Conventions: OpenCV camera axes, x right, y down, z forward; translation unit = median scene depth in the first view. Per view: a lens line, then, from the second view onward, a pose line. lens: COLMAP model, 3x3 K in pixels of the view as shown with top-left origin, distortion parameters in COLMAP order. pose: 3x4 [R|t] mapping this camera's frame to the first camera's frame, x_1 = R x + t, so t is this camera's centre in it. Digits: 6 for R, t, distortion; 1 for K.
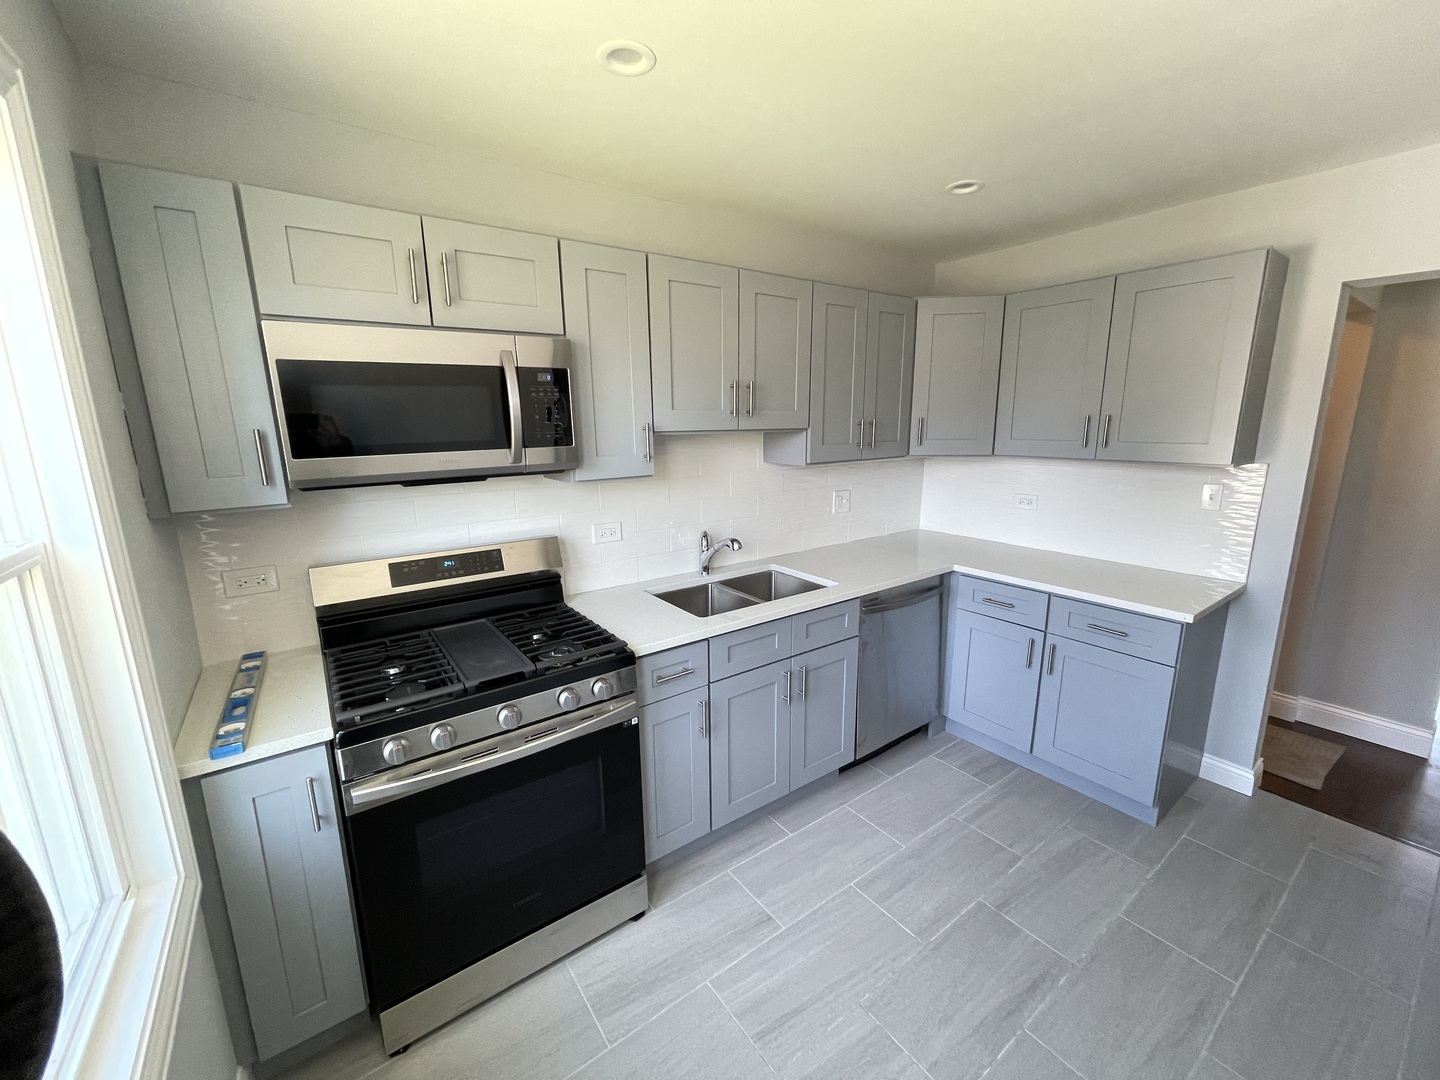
lens RADIAL K [[579.7, 0, 720.0], [0, 579.7, 540.0], [0, 0, 1]] dist [0.000401, -0.000162]
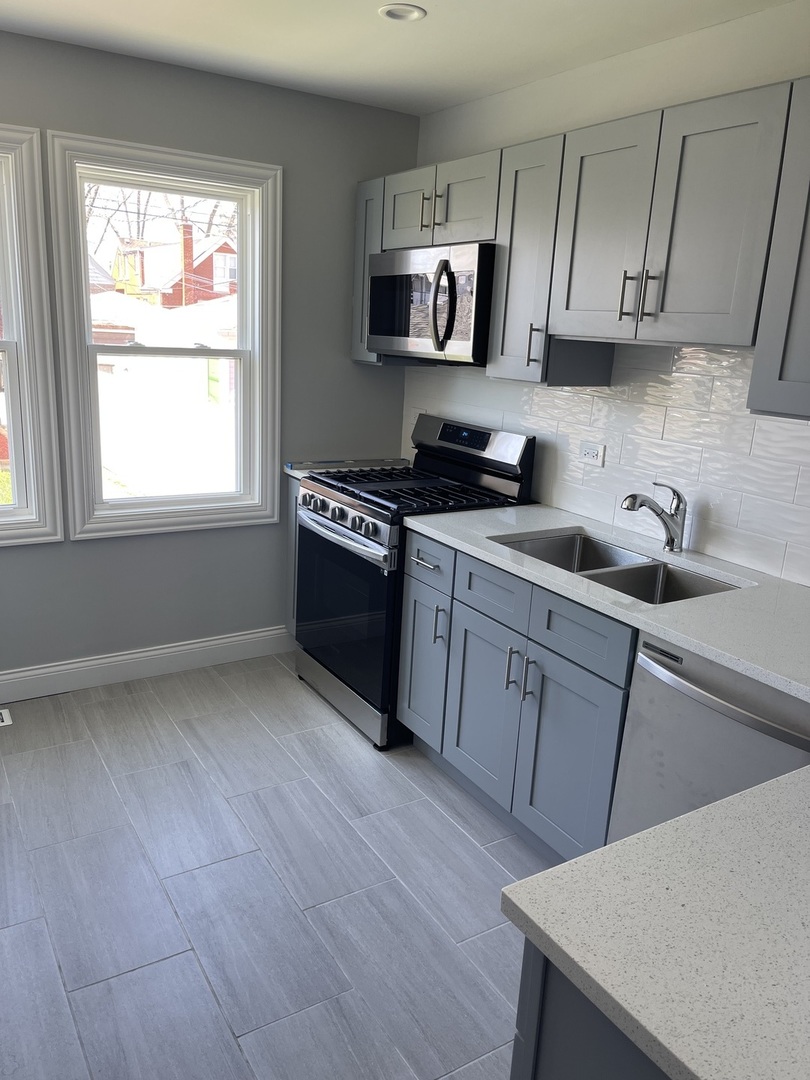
lens RADIAL K [[819.1, 0, 405.0], [0, 819.1, 540.0], [0, 0, 1]] dist [0.114694, -0.165030]
pose [[-0.074873, 0.261564, -0.962277, 1.270014], [-0.250575, 0.929089, 0.272040, -0.190289], [0.965197, 0.261492, -0.004022, 0.903146]]
